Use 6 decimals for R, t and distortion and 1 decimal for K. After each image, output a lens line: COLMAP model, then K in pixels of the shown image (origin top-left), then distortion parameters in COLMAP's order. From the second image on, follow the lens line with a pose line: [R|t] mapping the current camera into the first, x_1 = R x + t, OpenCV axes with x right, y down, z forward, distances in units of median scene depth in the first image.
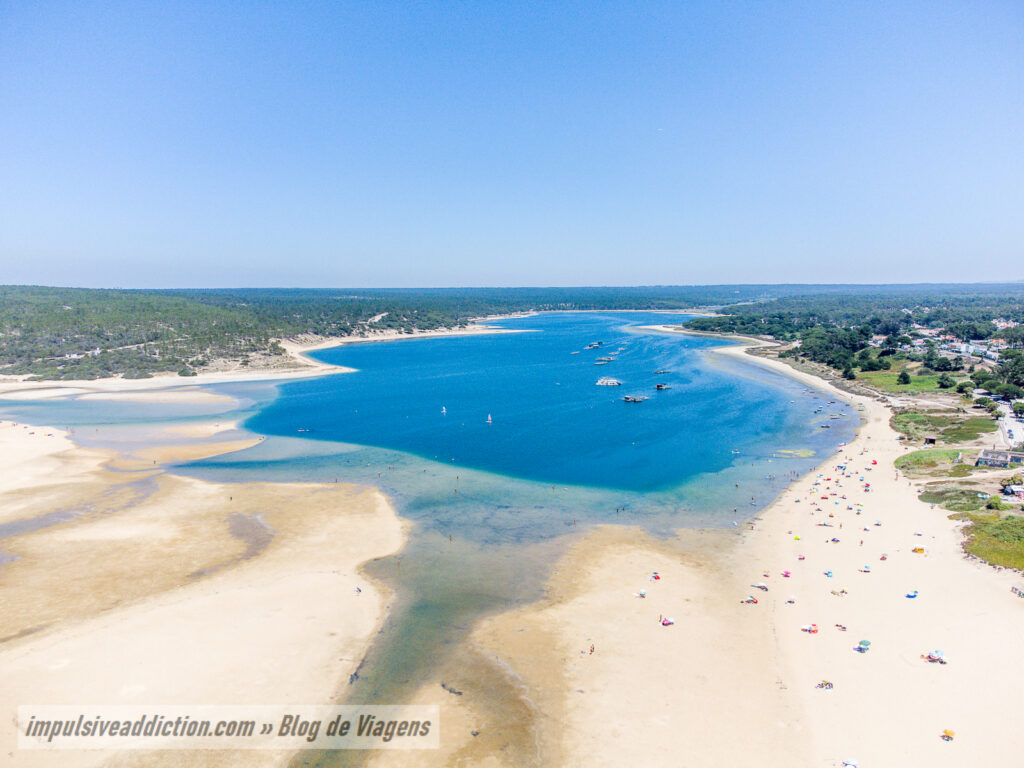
lens RADIAL K [[790.1, 0, 512.0], [0, 790.1, 384.0], [0, 0, 1]] dist [0.006328, 0.007099]
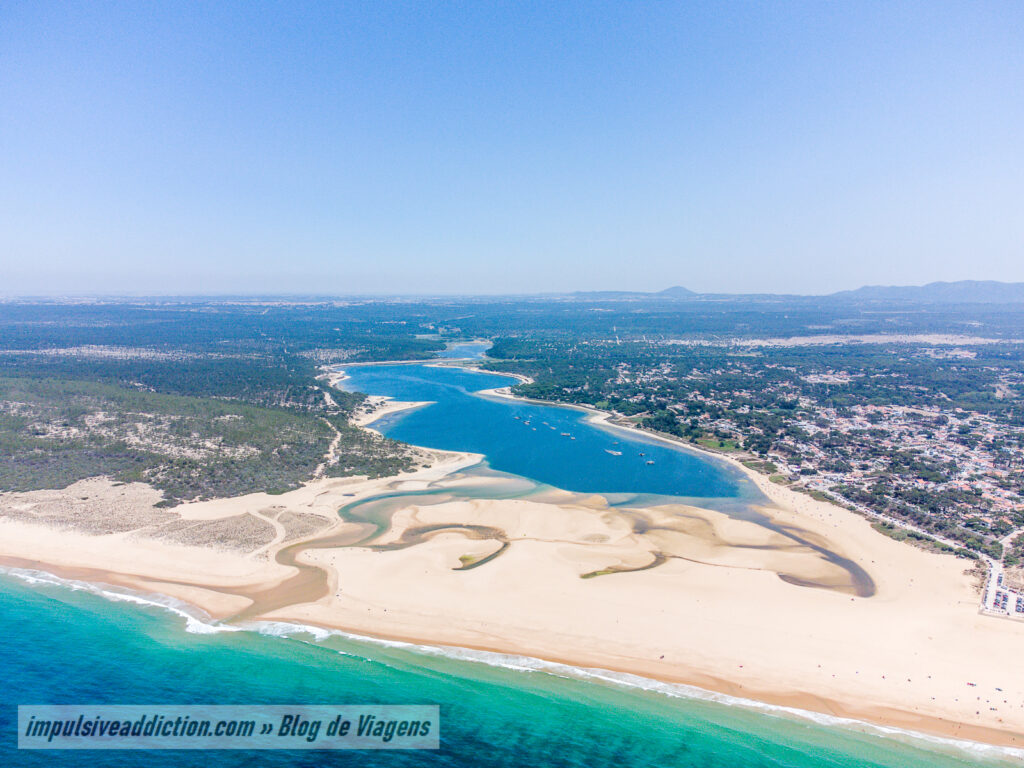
lens RADIAL K [[797.5, 0, 512.0], [0, 797.5, 384.0], [0, 0, 1]] dist [0.015114, 0.003315]
pose [[0.876976, -0.045425, 0.478383, -0.969434], [0.051206, 0.998688, 0.000958, -0.174874], [-0.477799, 0.023656, 0.878151, -0.713264]]
